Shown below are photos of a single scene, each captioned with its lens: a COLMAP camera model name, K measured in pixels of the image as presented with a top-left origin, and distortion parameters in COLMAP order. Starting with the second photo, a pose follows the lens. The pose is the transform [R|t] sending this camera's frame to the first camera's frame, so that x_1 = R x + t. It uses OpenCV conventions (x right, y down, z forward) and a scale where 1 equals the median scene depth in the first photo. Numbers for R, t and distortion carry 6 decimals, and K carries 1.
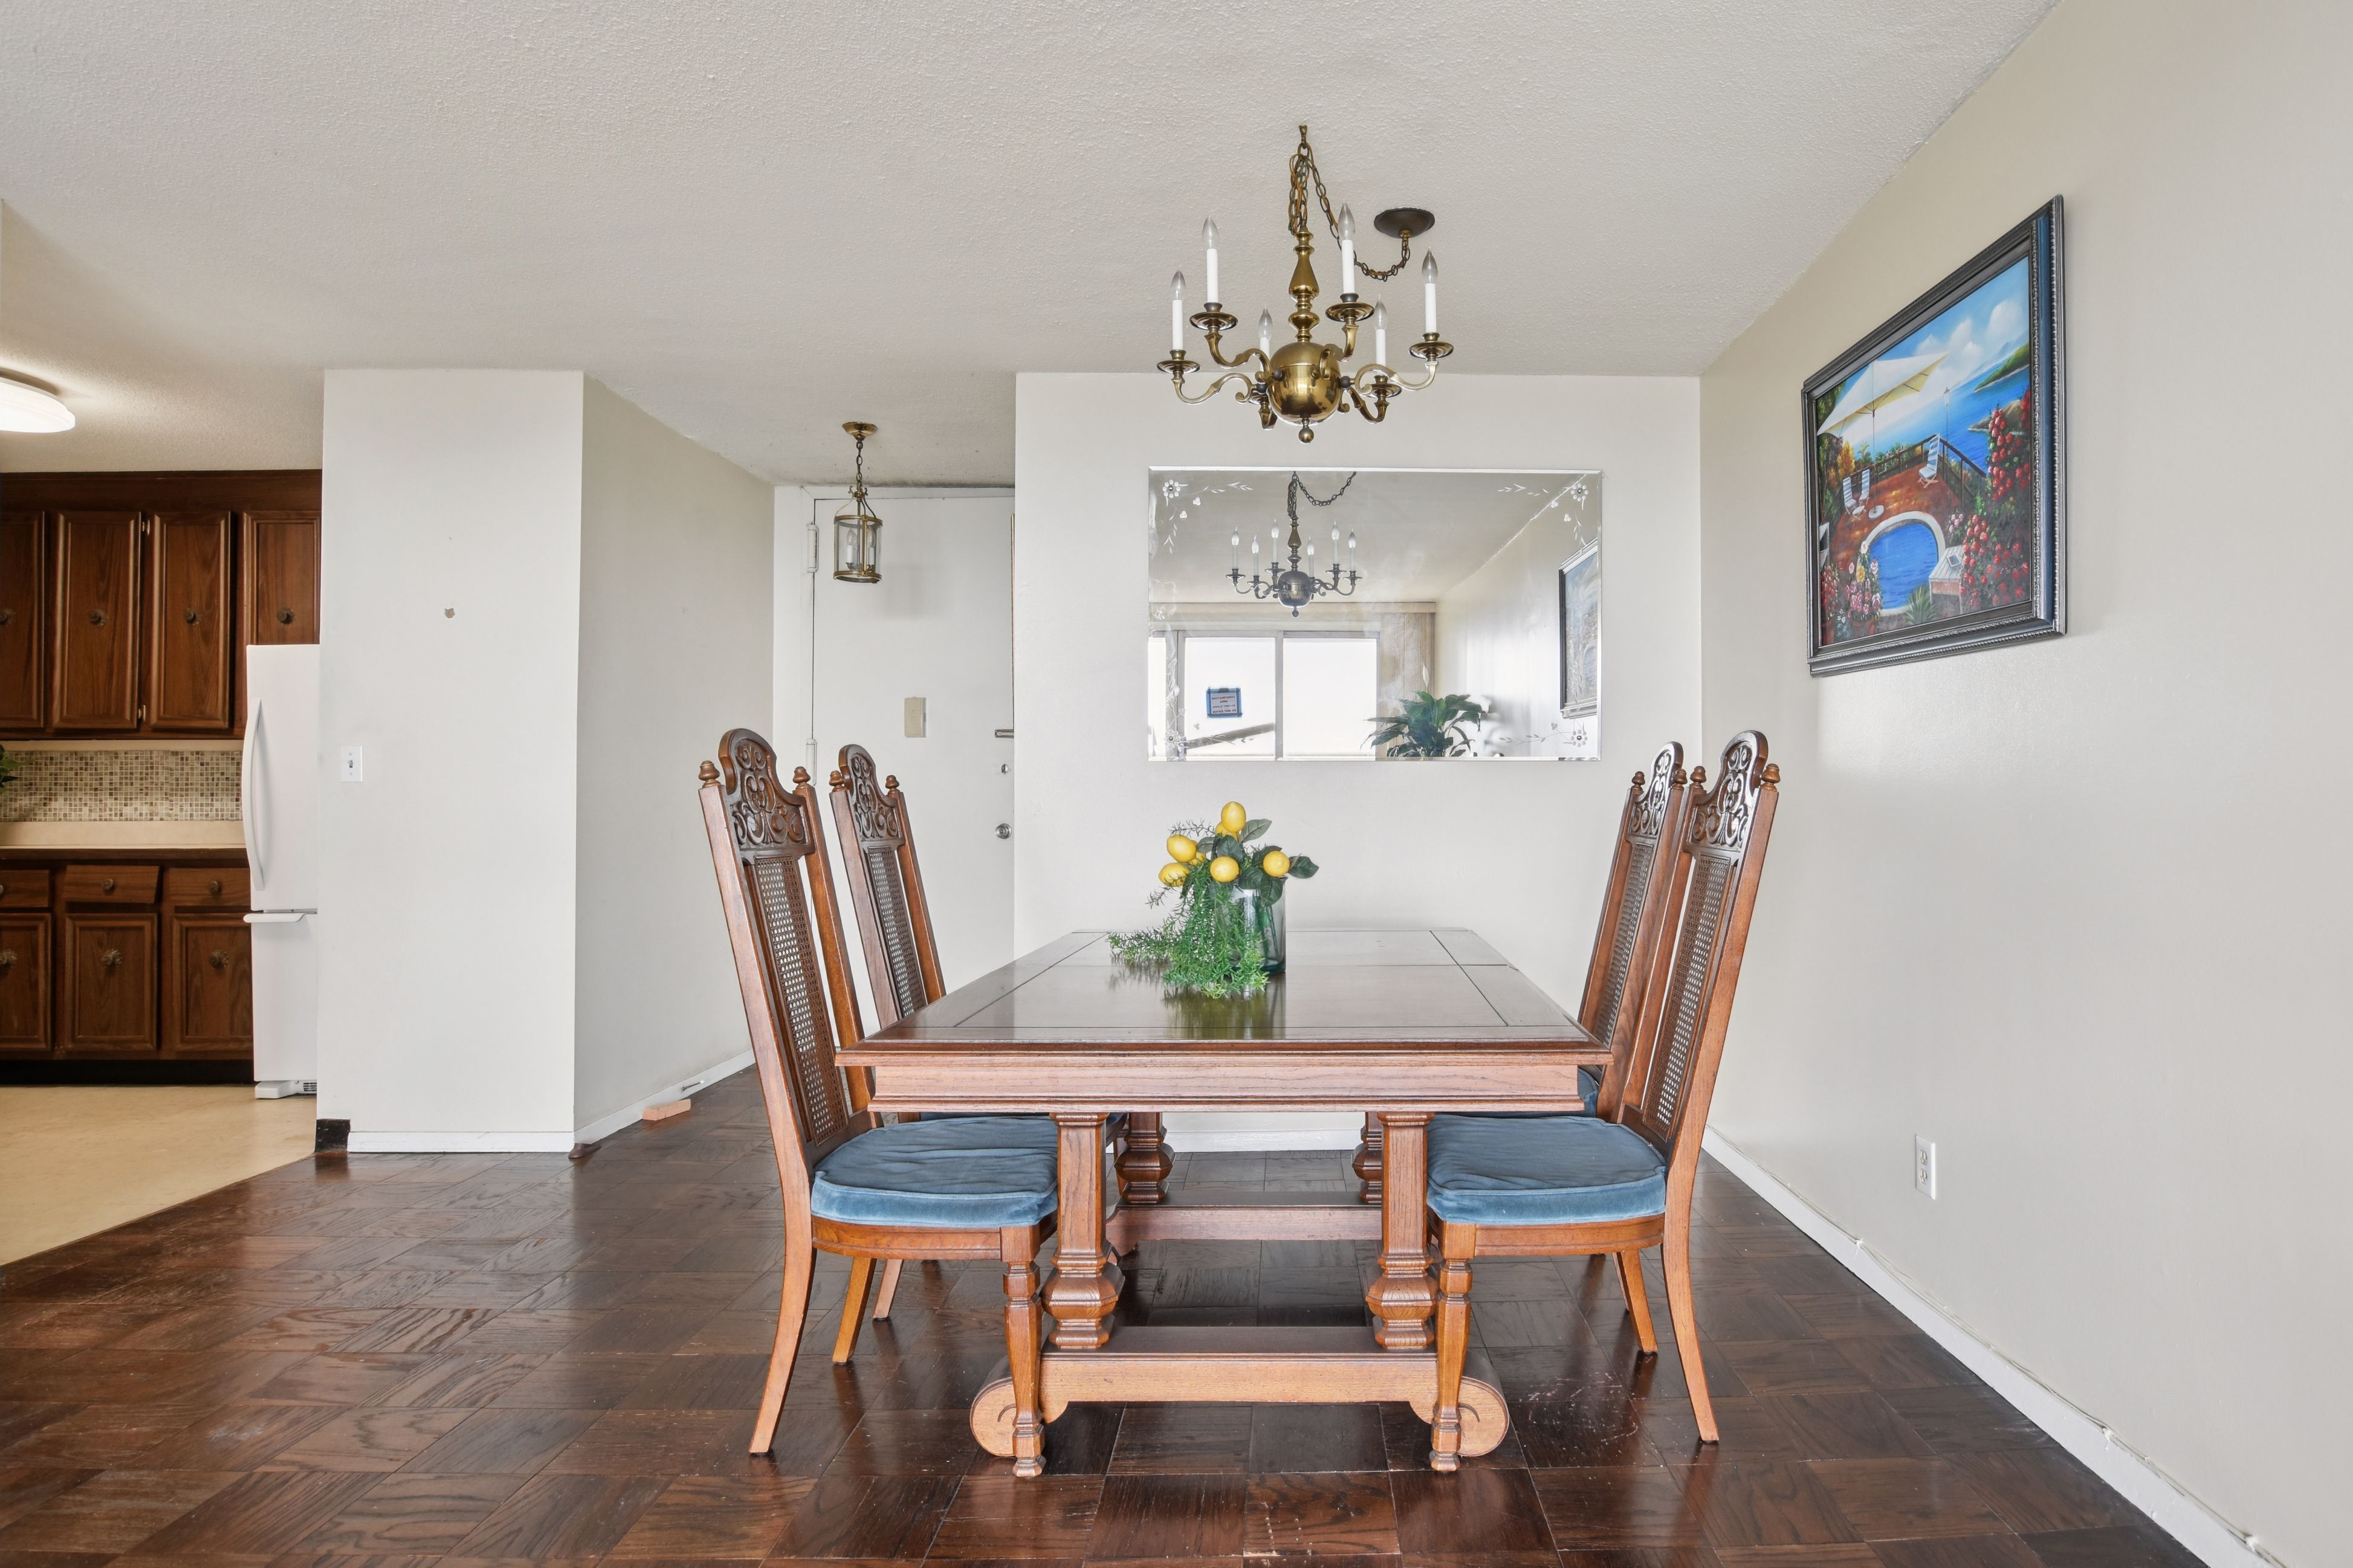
lens RADIAL K [[1279.6, 0, 1350.0], [0, 1279.6, 785.4], [0, 0, 1]] dist [-0.023443, 0.001895]
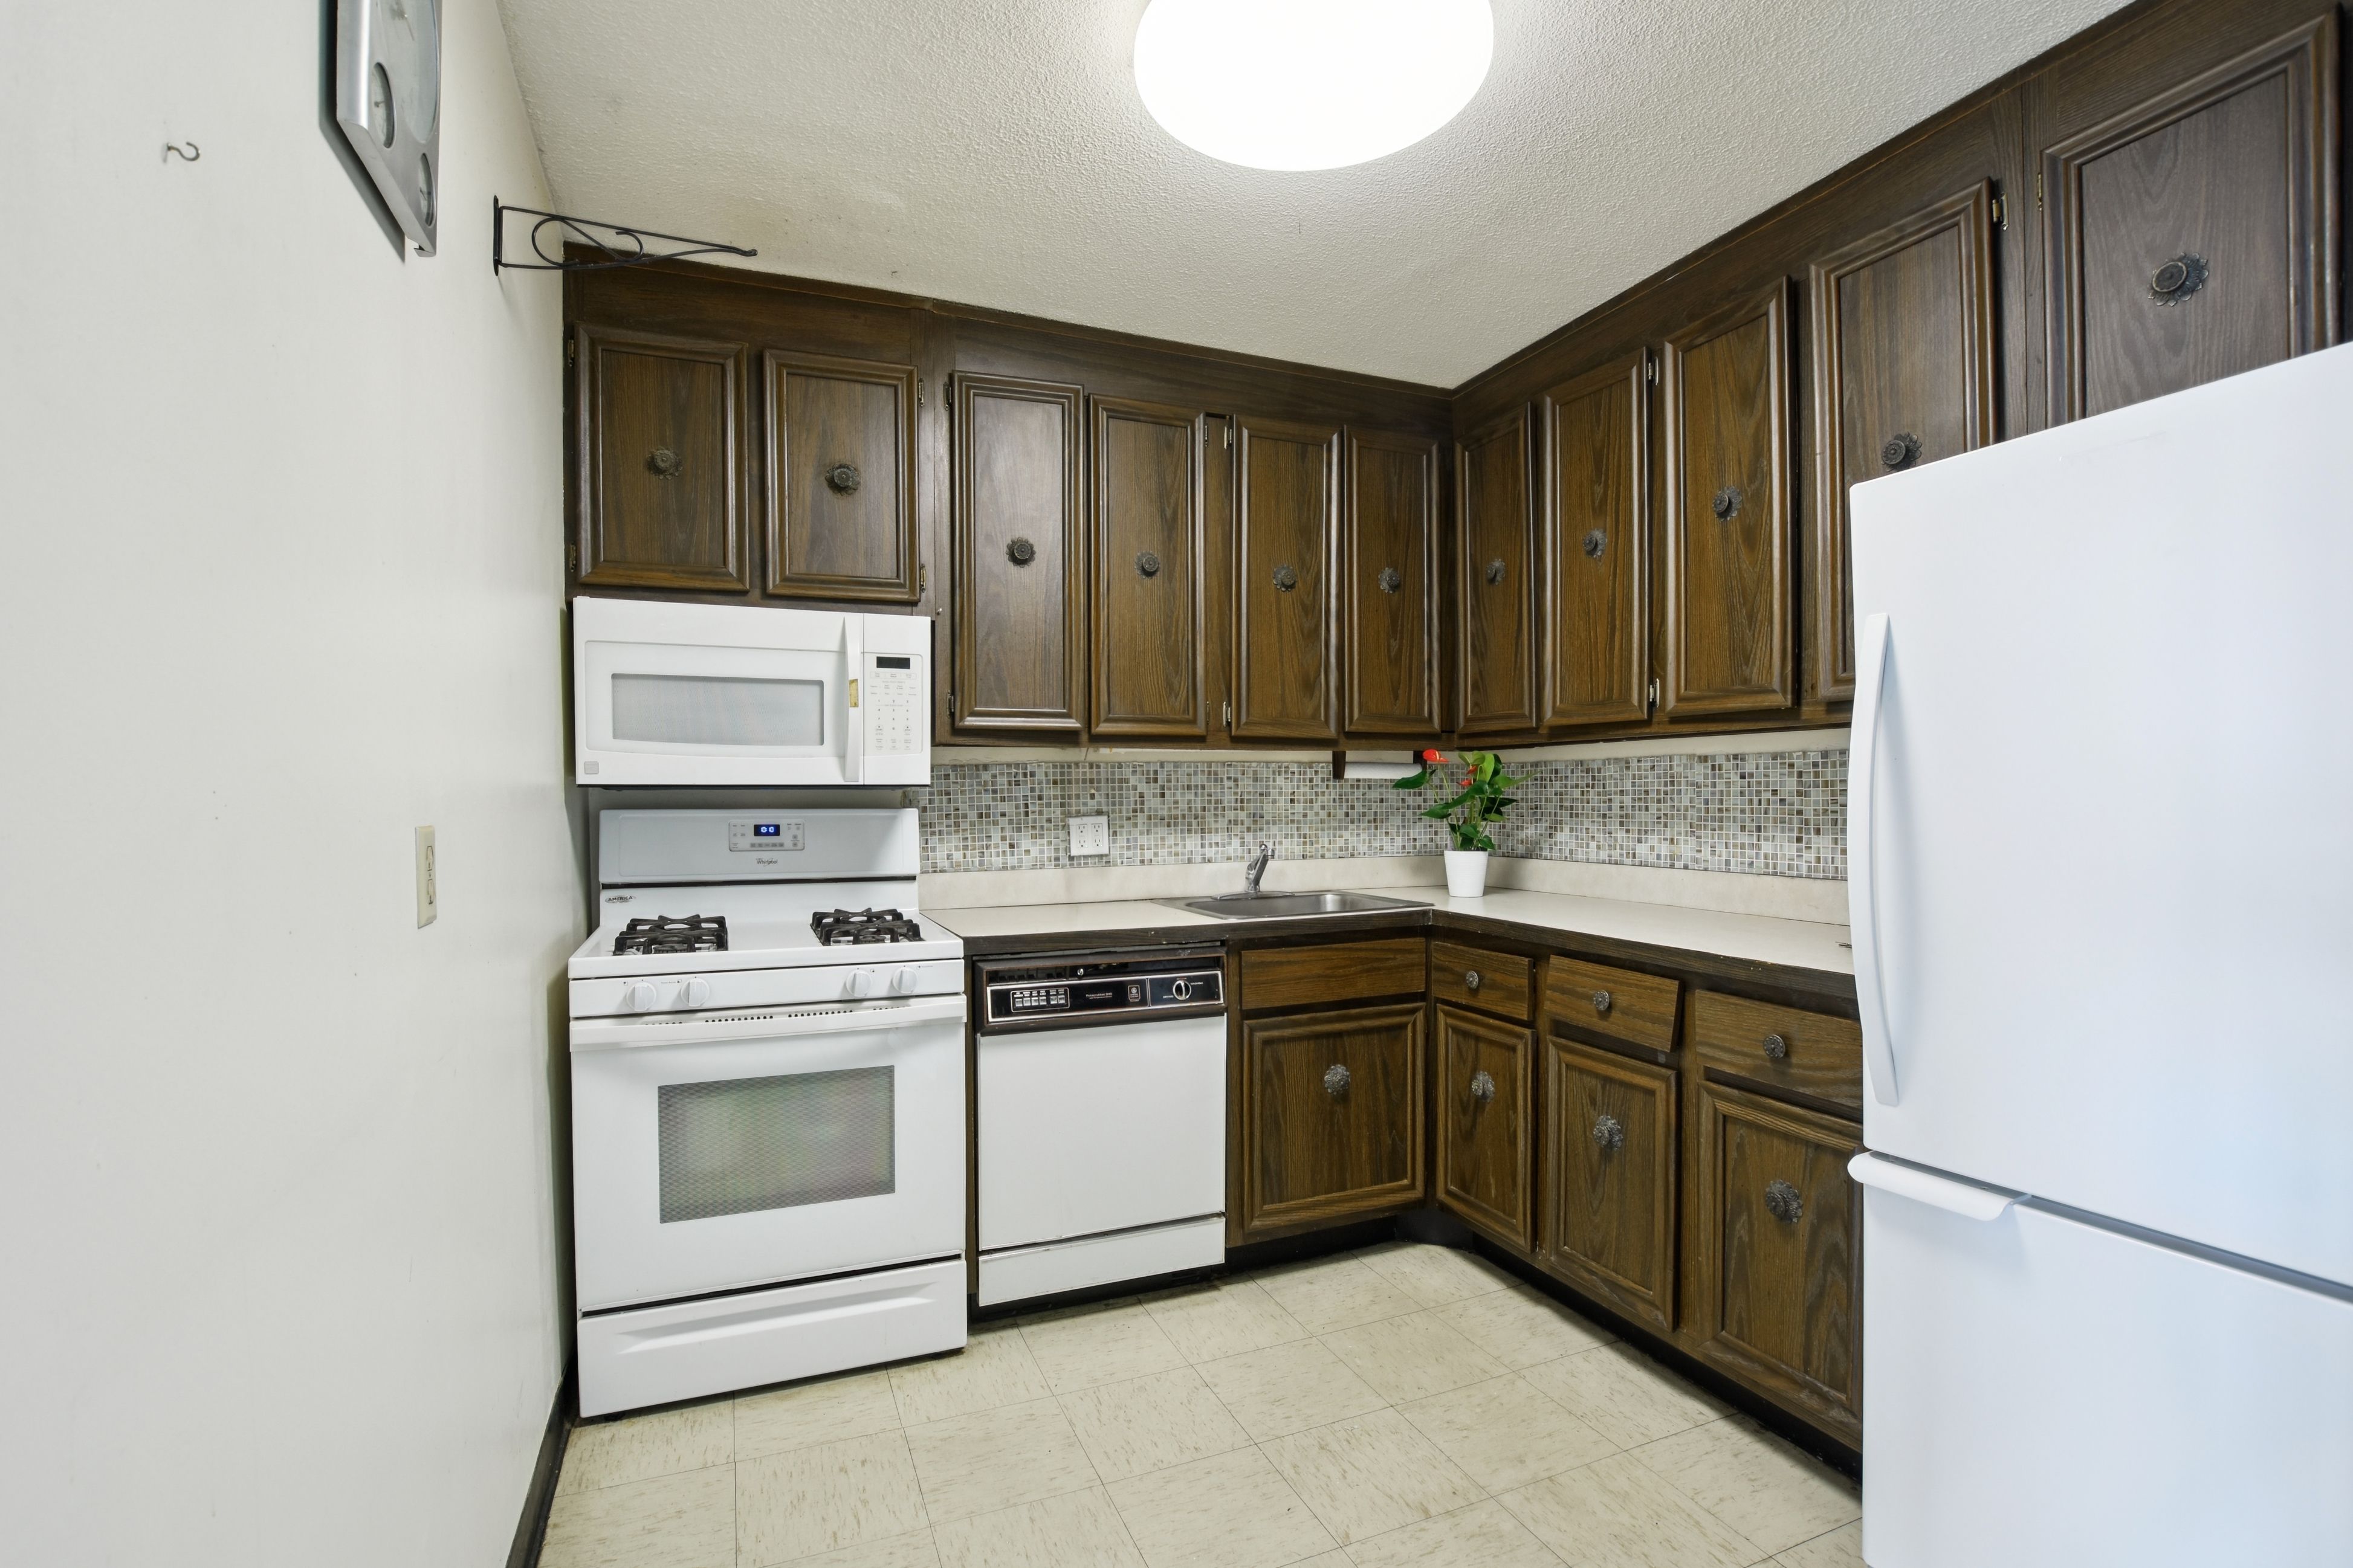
lens RADIAL K [[1082.8, 0, 1137.6], [0, 1082.8, 808.6], [0, 0, 1]] dist [-0.021632, -0.000427]
pose [[0.327586, 0.012673, -0.944736, -0.570297], [0.019235, 0.999613, 0.020079, -0.018406], [0.944626, -0.024749, 0.327216, 0.609972]]
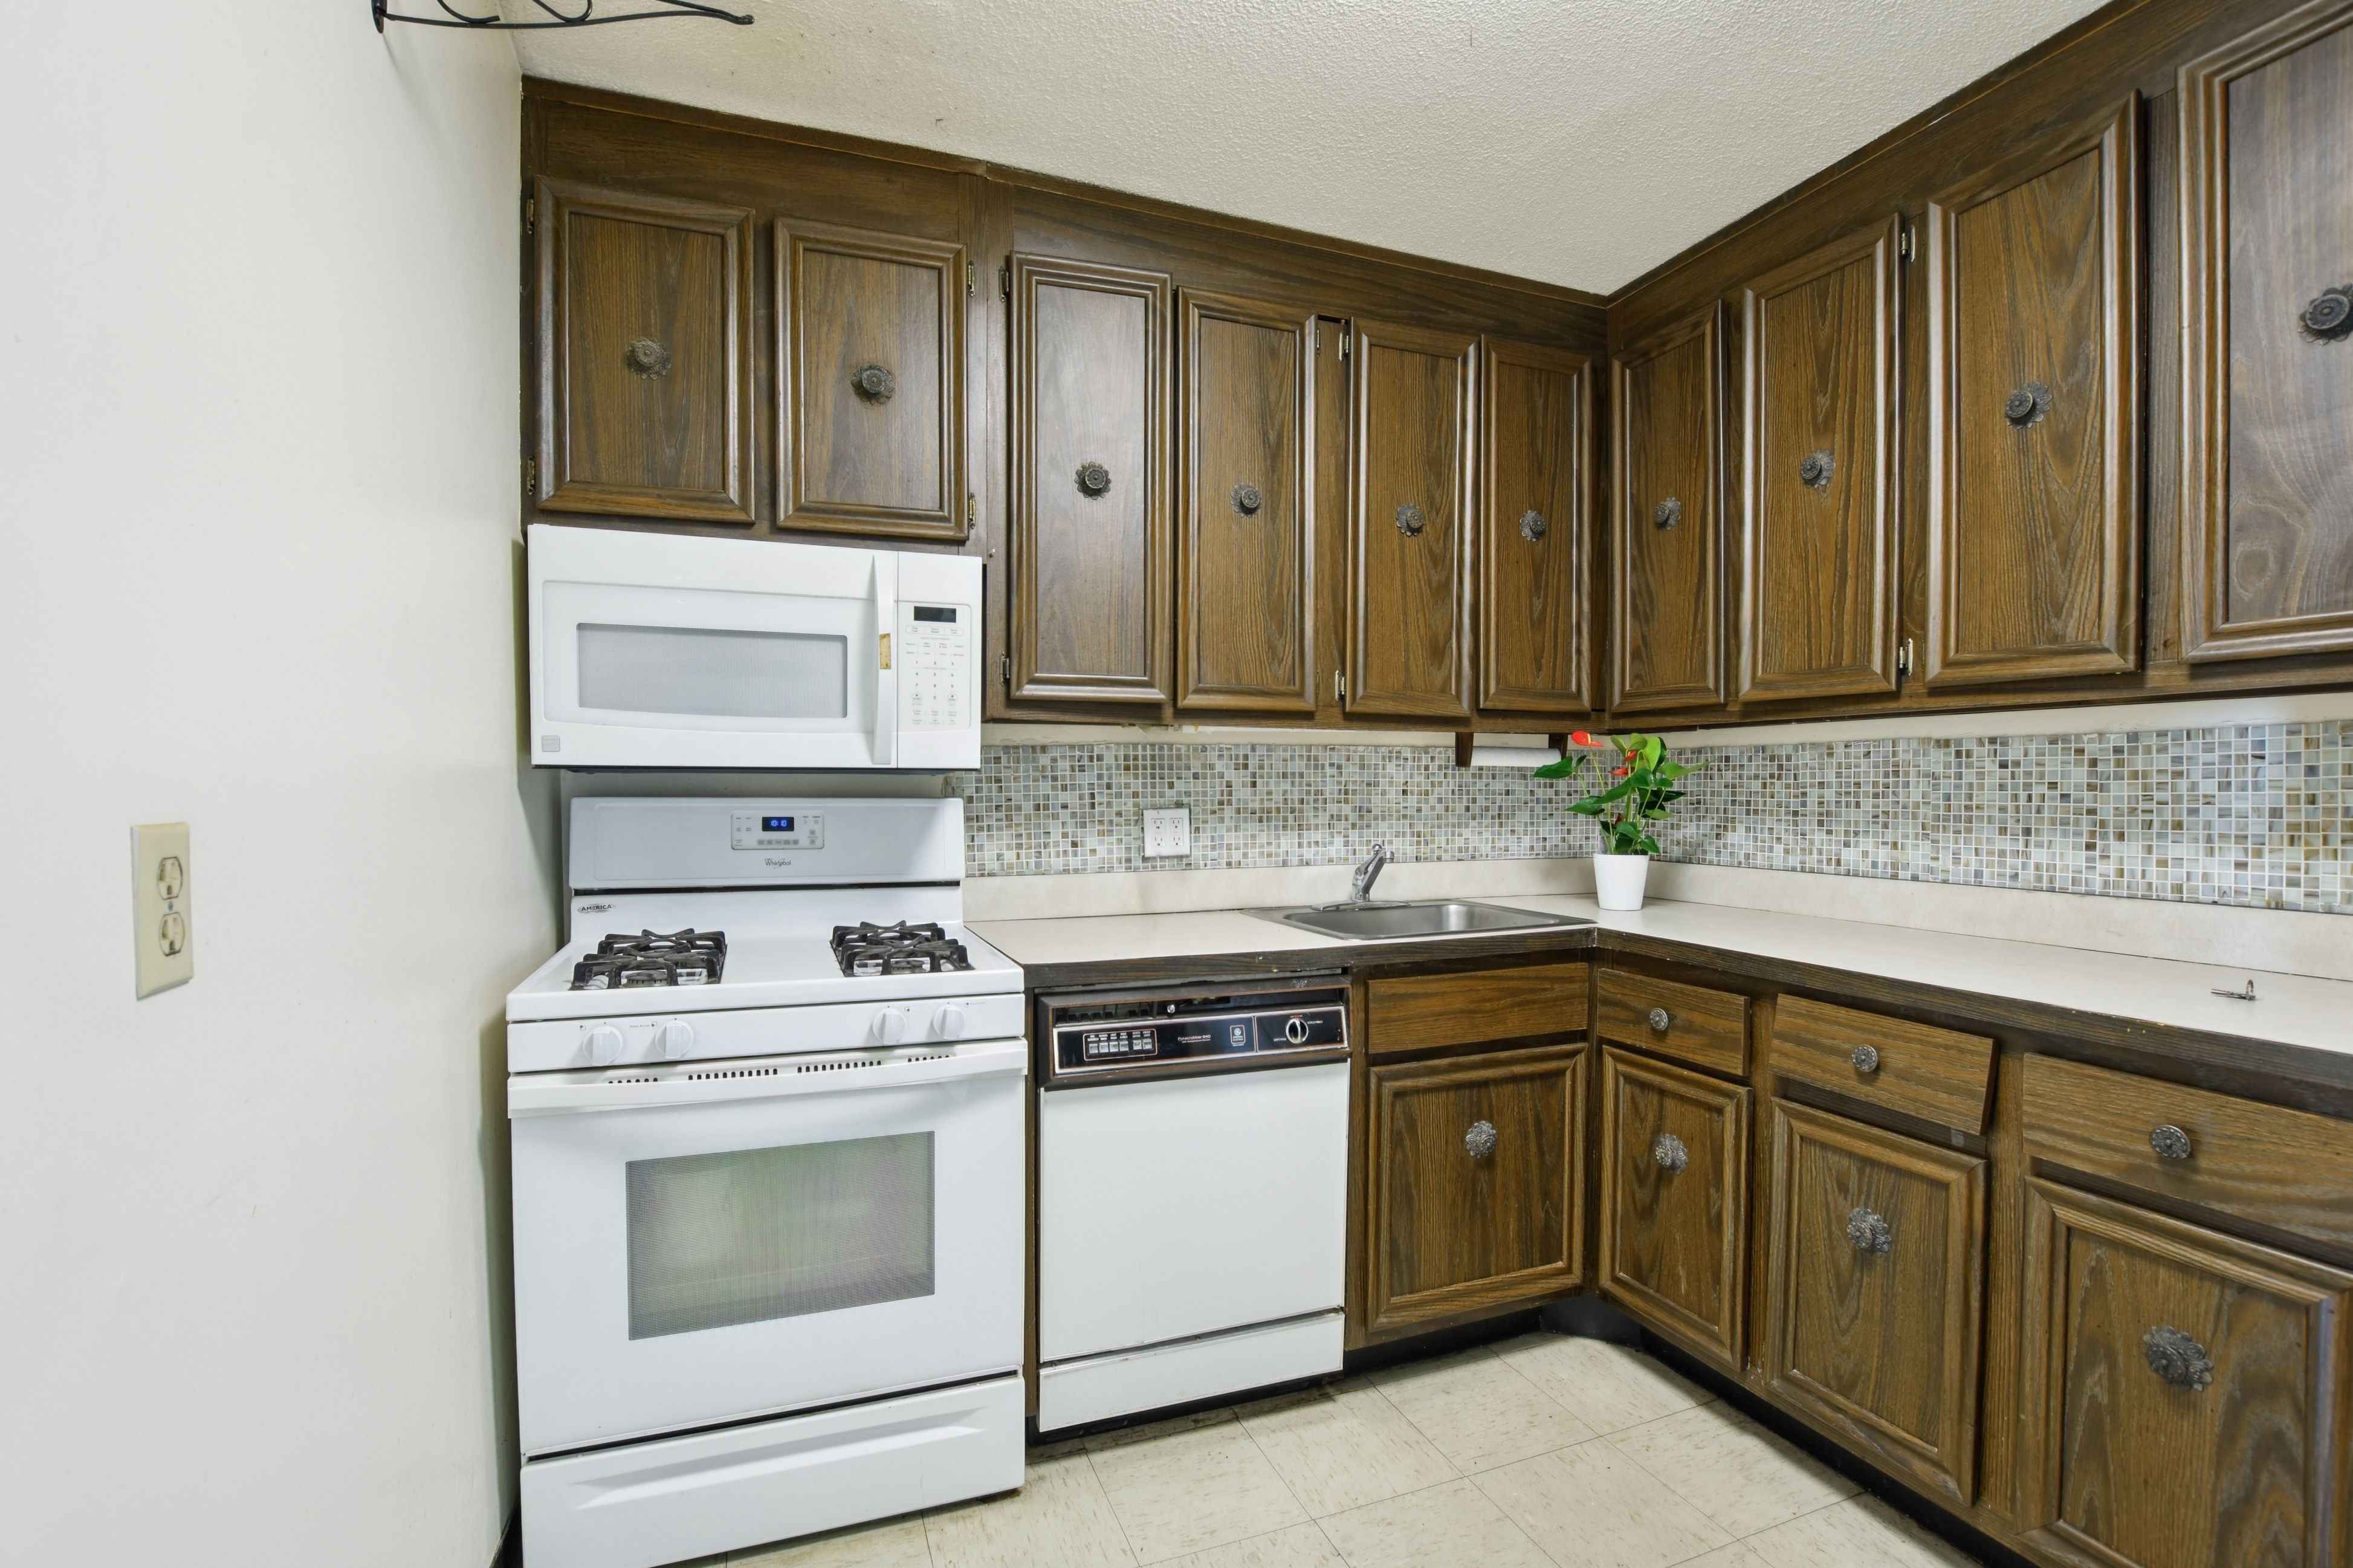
lens RADIAL K [[1082.8, 0, 1137.6], [0, 1082.8, 808.6], [0, 0, 1]] dist [-0.021632, -0.000427]
pose [[0.299662, 0.022851, -0.953772, -0.677947], [0.012866, 0.999525, 0.027990, -0.016969], [0.953959, -0.020659, 0.299226, 0.619239]]
